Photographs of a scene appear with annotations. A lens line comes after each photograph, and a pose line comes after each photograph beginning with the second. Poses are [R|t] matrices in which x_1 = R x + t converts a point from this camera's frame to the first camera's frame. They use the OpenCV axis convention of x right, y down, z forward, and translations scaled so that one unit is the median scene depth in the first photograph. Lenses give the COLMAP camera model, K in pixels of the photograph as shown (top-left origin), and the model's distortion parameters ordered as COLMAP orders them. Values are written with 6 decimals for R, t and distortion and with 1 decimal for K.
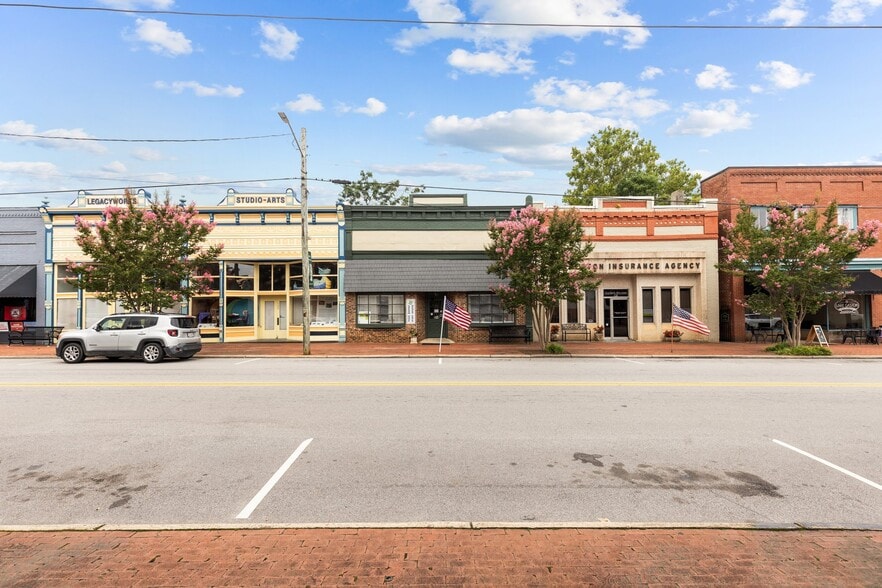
lens RADIAL K [[402.4, 0, 442.2], [0, 402.4, 314.1], [0, 0, 1]] dist [0.001051, 0.000011]
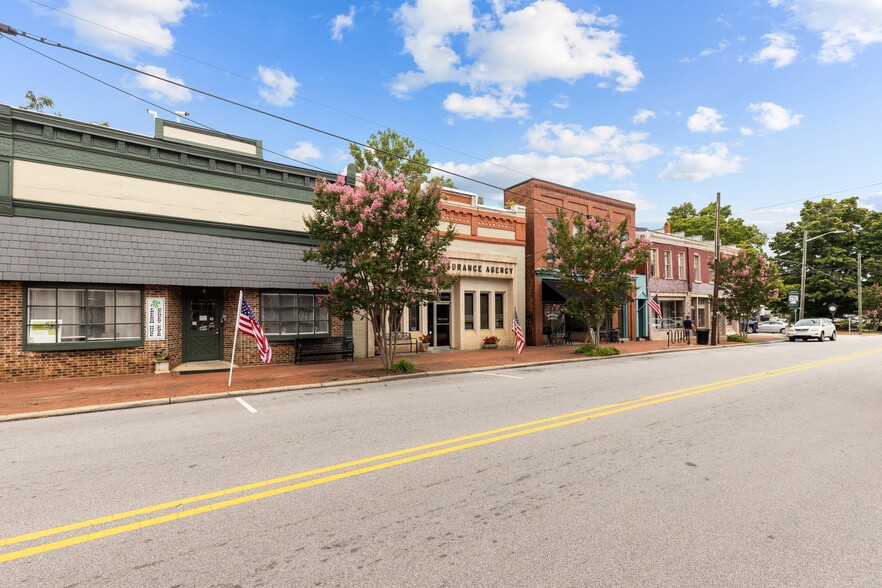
lens RADIAL K [[402.4, 0, 442.2], [0, 402.4, 314.1], [0, 0, 1]] dist [0.001051, 0.000011]
pose [[0.816650, 0.000886, 0.577132, -0.076024], [0.013982, 0.999675, -0.021320, 0.004798], [-0.576964, 0.025480, 0.816372, 0.281818]]
